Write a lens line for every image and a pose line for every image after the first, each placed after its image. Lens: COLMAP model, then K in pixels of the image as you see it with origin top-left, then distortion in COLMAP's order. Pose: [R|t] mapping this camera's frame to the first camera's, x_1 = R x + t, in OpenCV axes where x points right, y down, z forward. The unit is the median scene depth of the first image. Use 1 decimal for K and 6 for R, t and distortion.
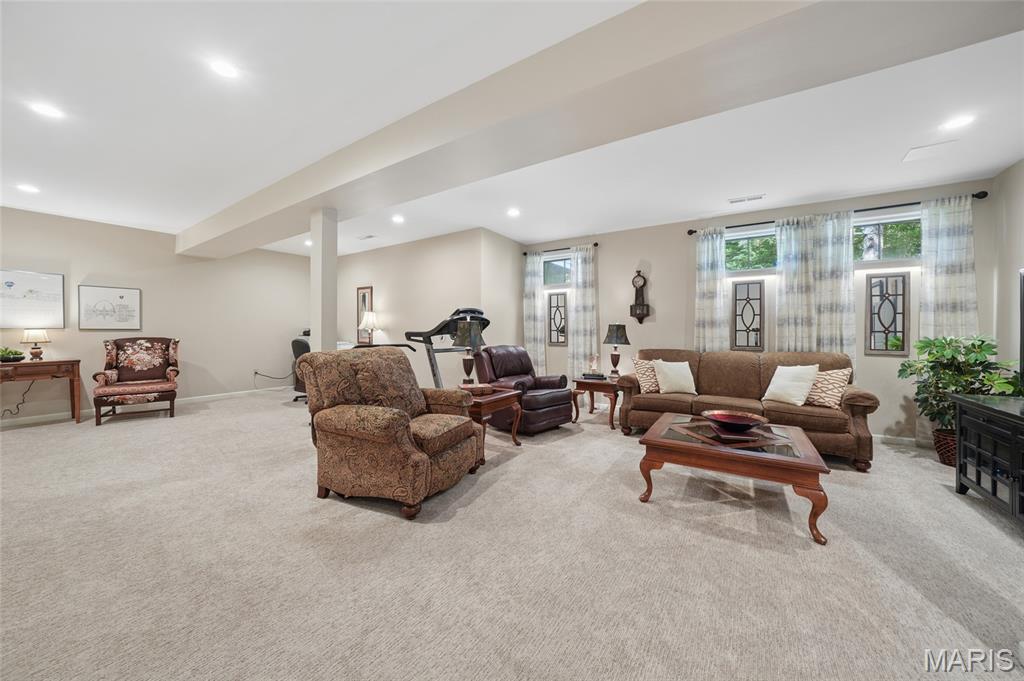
lens RADIAL K [[365.0, 0, 513.4], [0, 365.0, 334.4], [0, 0, 1]] dist [-0.012785, 0.001300]
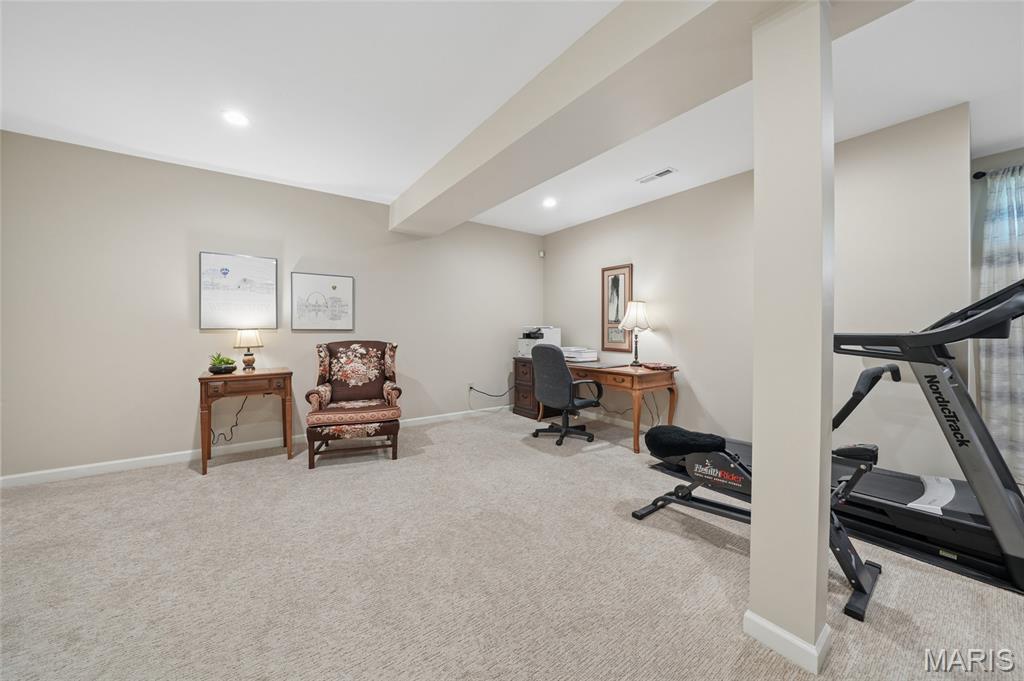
lens RADIAL K [[365.0, 0, 512.8], [0, 365.0, 333.9], [0, 0, 1]] dist [-0.012785, 0.001300]
pose [[0.943293, 0.001970, -0.331956, -0.526773], [-0.002707, 0.999995, -0.001759, -0.005946], [0.331951, 0.002558, 0.943293, 0.442348]]
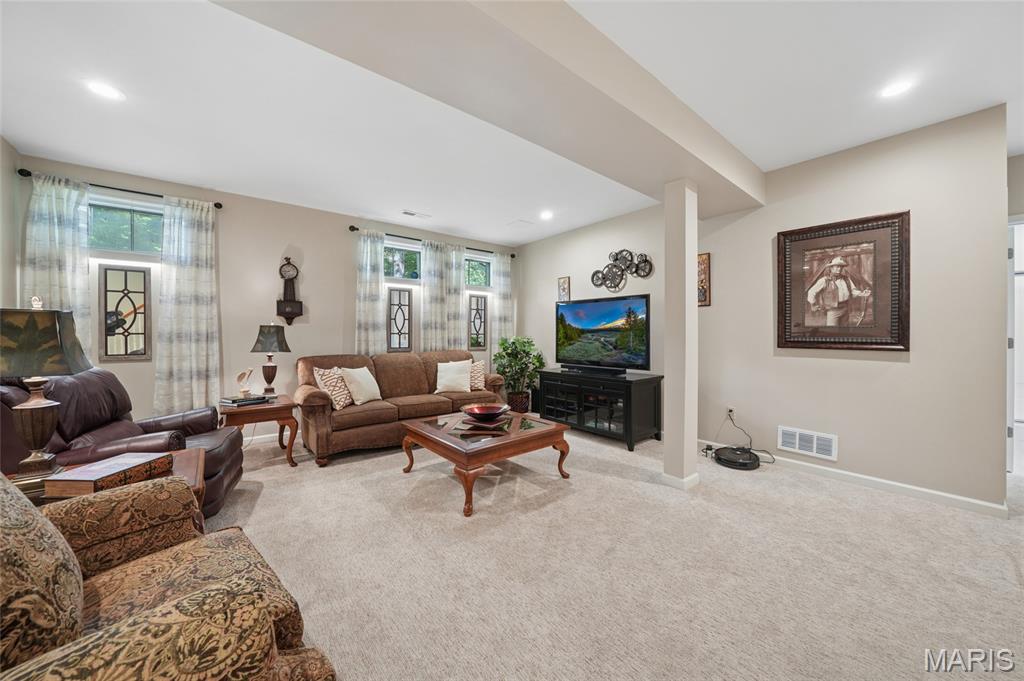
lens RADIAL K [[365.0, 0, 506.5], [0, 365.0, 334.4], [0, 0, 1]] dist [-0.012785, 0.001300]
pose [[0.304283, -0.009945, 0.952530, -0.291764], [0.006128, 0.999945, 0.008482, -0.013734], [-0.952562, 0.003256, 0.304328, 0.343254]]
